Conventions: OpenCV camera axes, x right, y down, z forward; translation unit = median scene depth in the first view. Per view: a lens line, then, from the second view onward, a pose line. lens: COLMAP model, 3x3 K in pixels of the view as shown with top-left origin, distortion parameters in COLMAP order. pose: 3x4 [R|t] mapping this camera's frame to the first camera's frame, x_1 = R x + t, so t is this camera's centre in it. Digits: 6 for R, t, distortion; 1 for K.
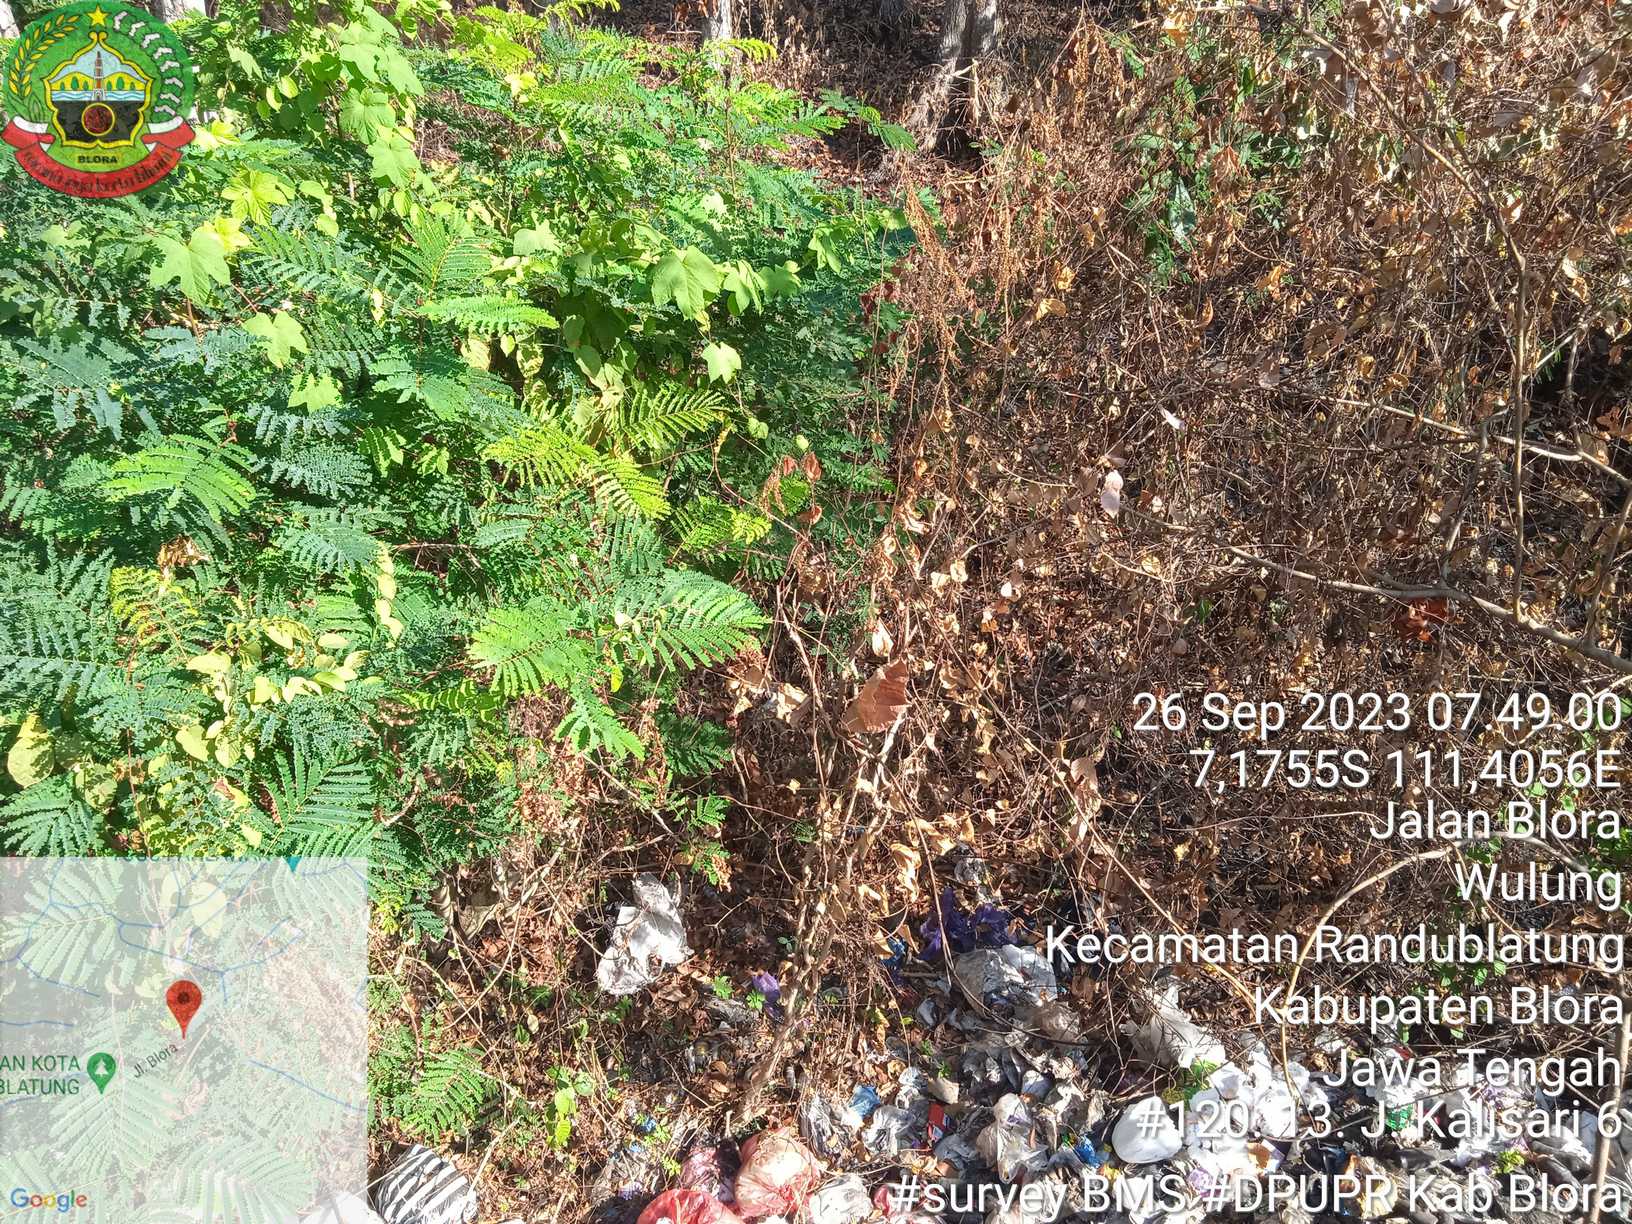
lens RADIAL K [[1347.0, 0, 816.0], [0, 1347.0, 612.0], [0, 0, 1]] dist [0.034352, -0.015148]
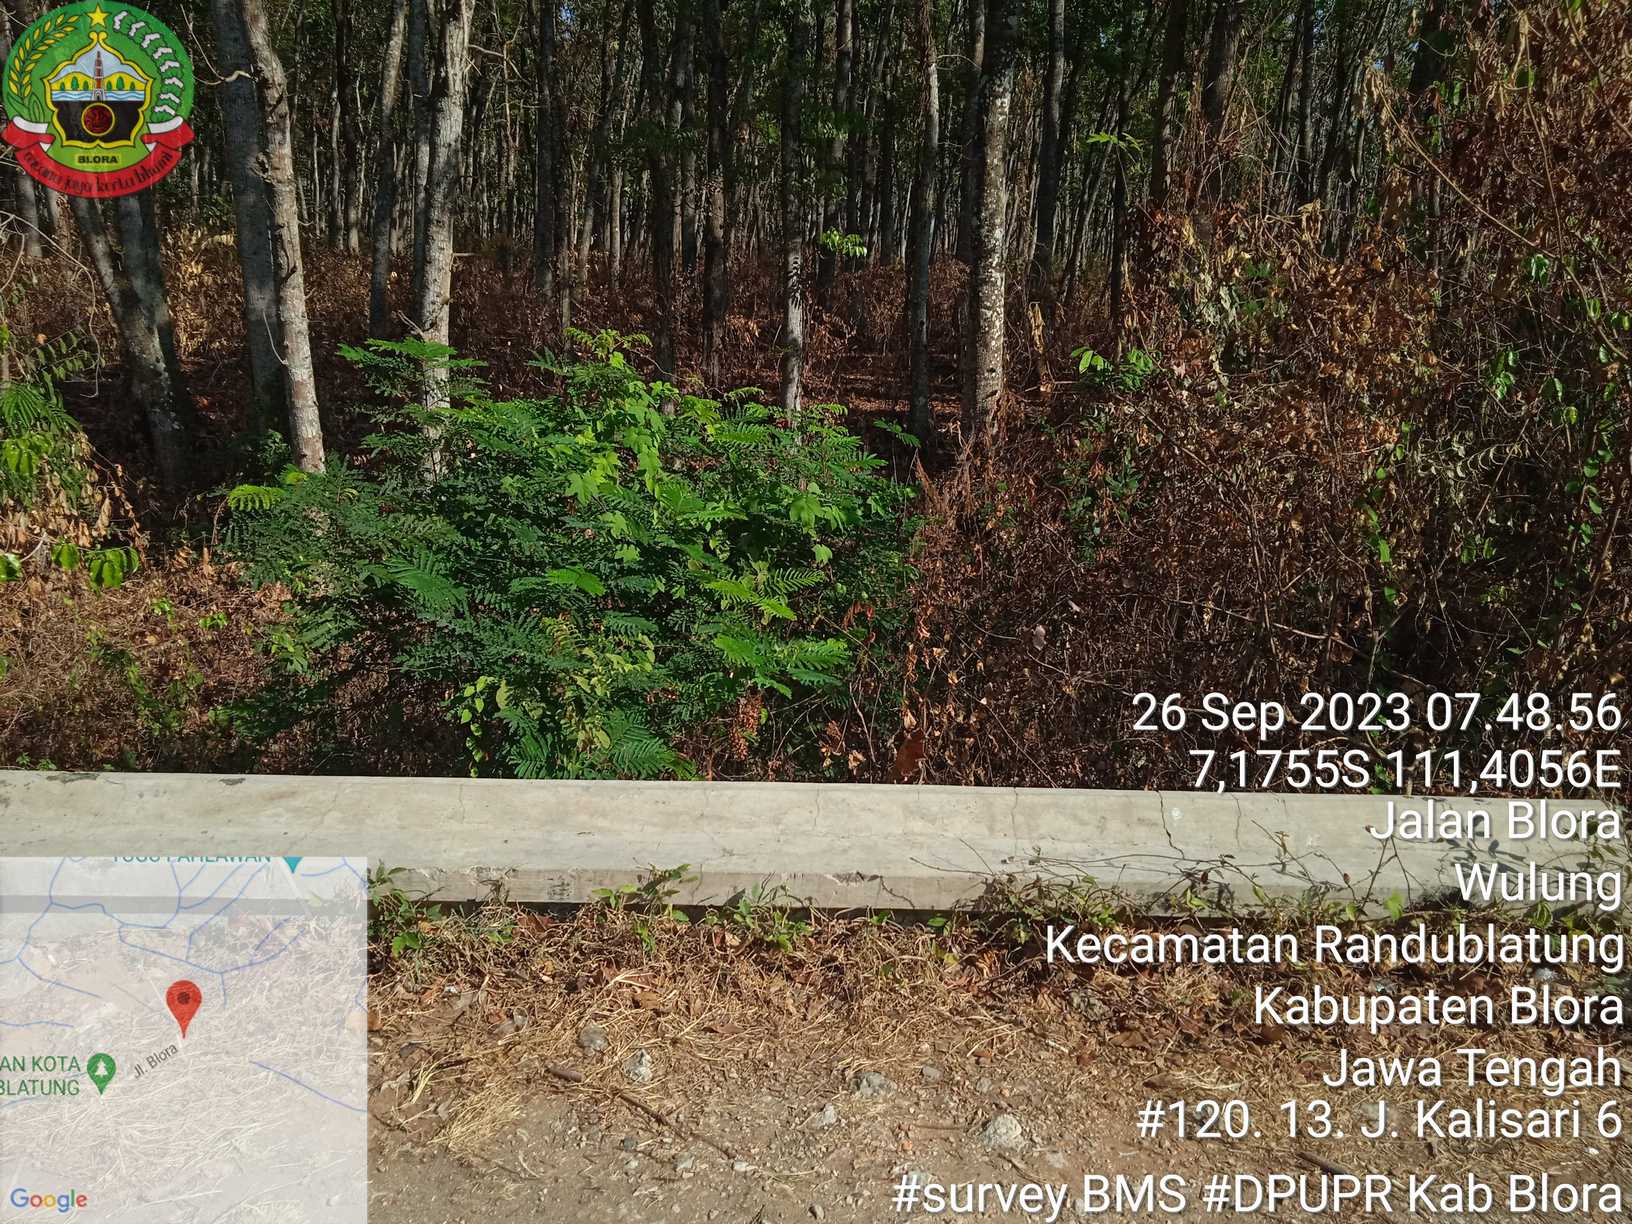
lens RADIAL K [[1347.0, 0, 816.0], [0, 1347.0, 612.0], [0, 0, 1]] dist [0.034352, -0.015148]
pose [[0.999614, 0.001841, -0.027739, -0.026485], [-0.010208, 0.952408, -0.304656, 0.470290], [0.025858, 0.304821, 0.952058, -0.783537]]
